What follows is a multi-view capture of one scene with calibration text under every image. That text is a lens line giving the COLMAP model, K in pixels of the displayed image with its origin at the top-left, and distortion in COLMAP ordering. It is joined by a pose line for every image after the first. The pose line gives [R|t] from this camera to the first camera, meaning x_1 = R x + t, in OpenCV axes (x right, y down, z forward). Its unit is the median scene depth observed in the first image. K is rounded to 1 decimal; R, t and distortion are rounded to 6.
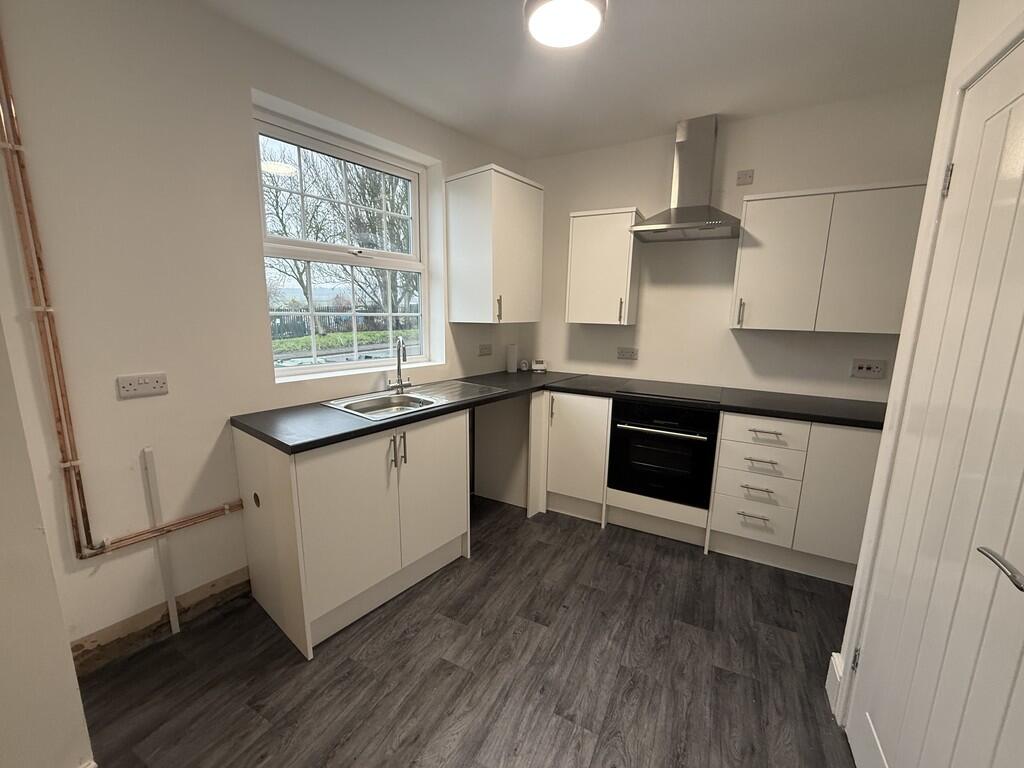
lens RADIAL K [[406.9, 0, 509.6], [0, 406.9, 383.6], [0, 0, 1]] dist [-0.003685, -0.000121]
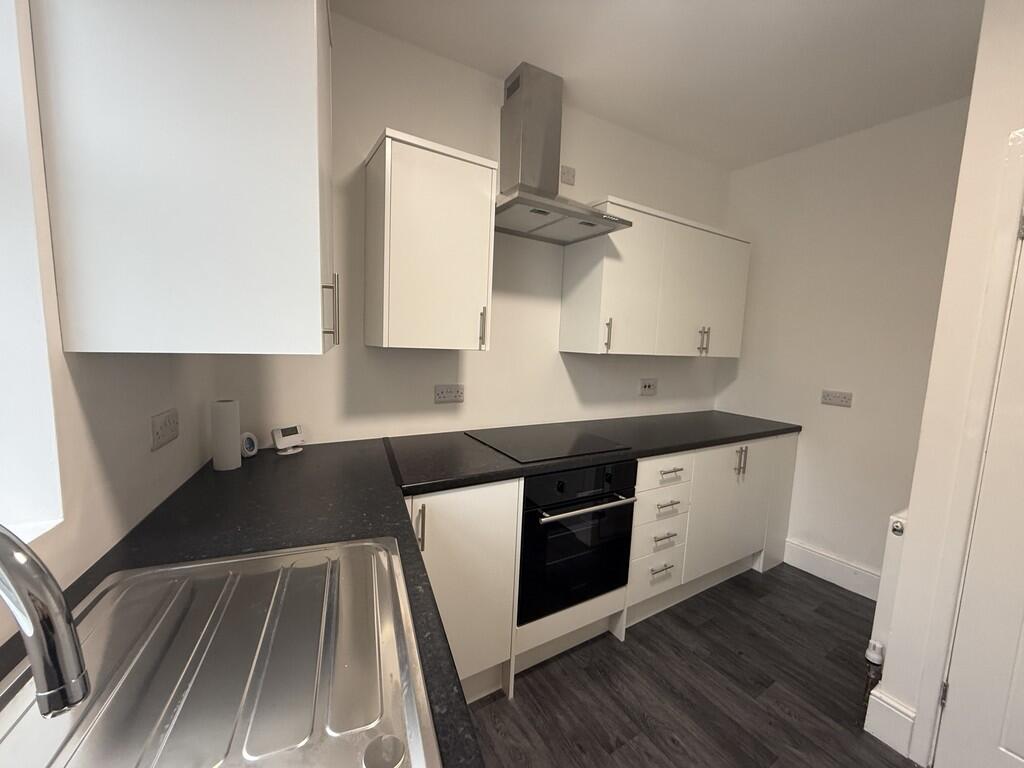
lens RADIAL K [[406.9, 0, 510.1], [0, 406.9, 385.0], [0, 0, 1]] dist [-0.003685, -0.000121]
pose [[0.521272, -0.089066, 0.848730, -0.244888], [0.121432, 0.992160, 0.029537, -0.116423], [-0.844707, 0.087666, 0.528000, 0.710833]]
